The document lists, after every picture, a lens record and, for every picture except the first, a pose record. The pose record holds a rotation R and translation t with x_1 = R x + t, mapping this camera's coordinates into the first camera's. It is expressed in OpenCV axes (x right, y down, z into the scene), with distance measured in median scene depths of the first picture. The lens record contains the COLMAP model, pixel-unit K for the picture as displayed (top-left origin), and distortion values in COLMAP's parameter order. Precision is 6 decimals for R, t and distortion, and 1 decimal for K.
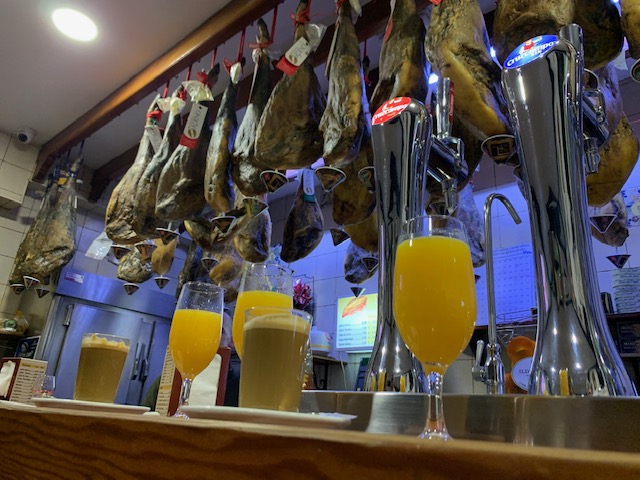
lens RADIAL K [[482.2, 0, 319.9], [0, 482.2, 228.8], [0, 0, 1]] dist [0.000338, -0.007329]
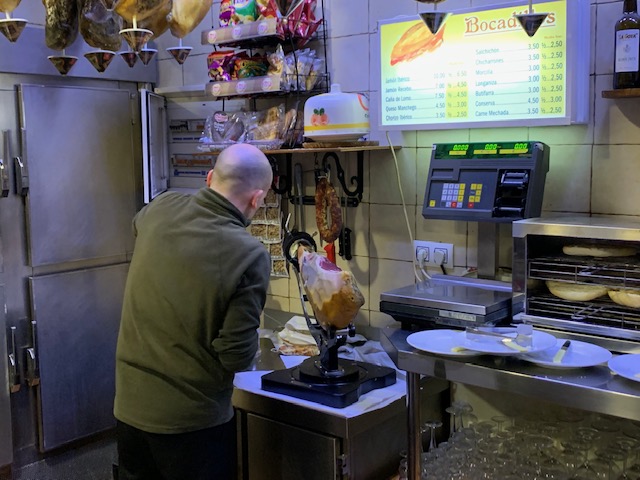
lens RADIAL K [[755.1, 0, 320.0], [0, 755.1, 240.0], [0, 0, 1]] dist [0.021270, -0.030715]
pose [[0.996240, -0.083543, 0.022953, -0.096935], [0.062101, 0.873306, 0.483198, -0.065825], [-0.060413, -0.479956, 0.875210, 0.362603]]
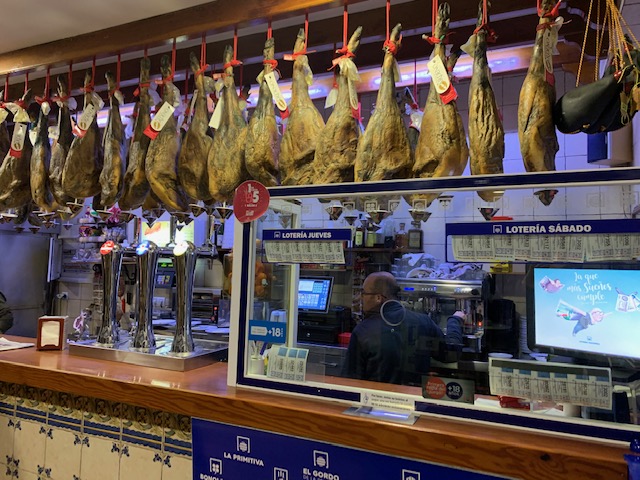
lens RADIAL K [[482.2, 0, 319.9], [0, 482.2, 228.8], [0, 0, 1]] dist [0.000338, -0.007329]
pose [[0.956508, -0.025966, 0.290548, 0.205758], [-0.067415, 0.949389, 0.306781, -0.508395], [-0.283809, -0.313026, 0.906348, -0.751847]]
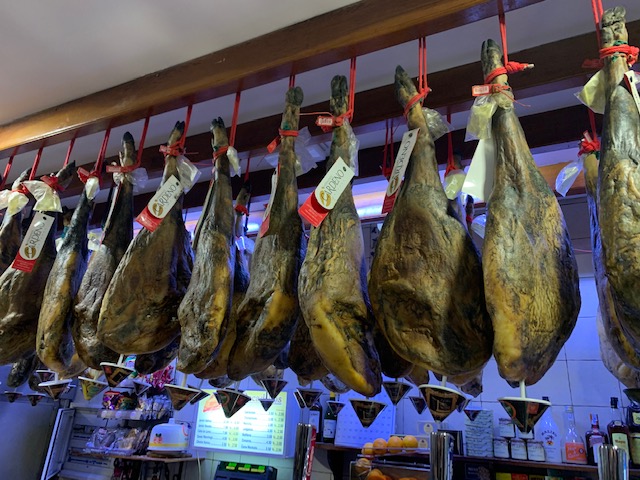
lens RADIAL K [[482.2, 0, 319.9], [0, 482.2, 228.8], [0, 0, 1]] dist [0.000338, -0.007329]
pose [[0.968088, 0.086622, 0.235163, 0.023264], [-0.089623, 0.995974, 0.002083, -0.303490], [-0.234036, -0.023093, 0.971954, 0.074769]]
